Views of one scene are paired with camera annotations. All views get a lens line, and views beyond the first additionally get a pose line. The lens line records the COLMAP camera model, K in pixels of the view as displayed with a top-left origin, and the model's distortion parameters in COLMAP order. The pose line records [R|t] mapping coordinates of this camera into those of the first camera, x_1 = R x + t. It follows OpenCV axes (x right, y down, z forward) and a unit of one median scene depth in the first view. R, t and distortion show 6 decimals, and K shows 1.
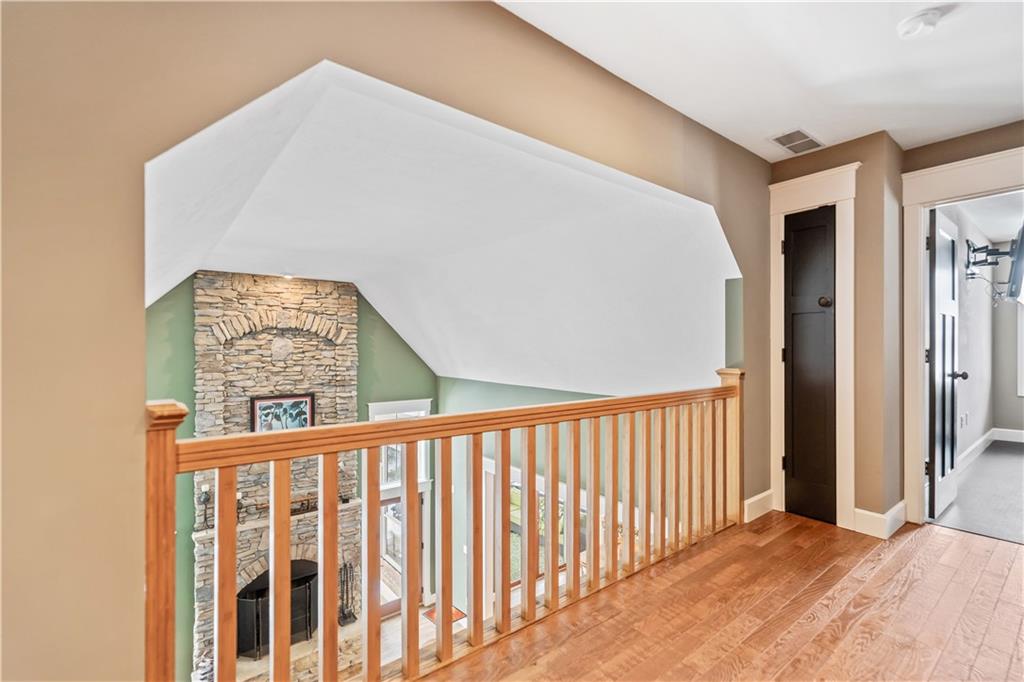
lens RADIAL K [[469.4, 0, 513.9], [0, 469.4, 344.8], [0, 0, 1]] dist [0.000211, -0.000066]
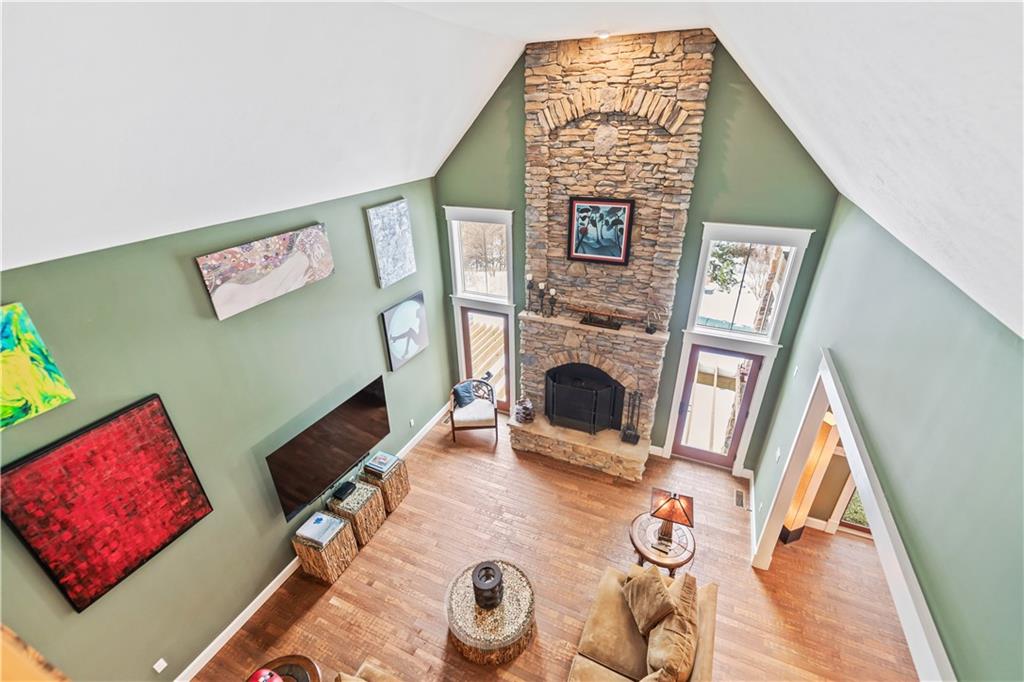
lens RADIAL K [[440.1, 0, 512.3], [0, 440.1, 342.4], [0, 0, 1]] dist [0.001522, -0.000113]
pose [[0.457870, 0.402129, -0.792873, 0.196213], [0.023869, 0.885969, 0.463129, -0.039540], [0.888699, -0.230978, 0.396060, 0.459165]]
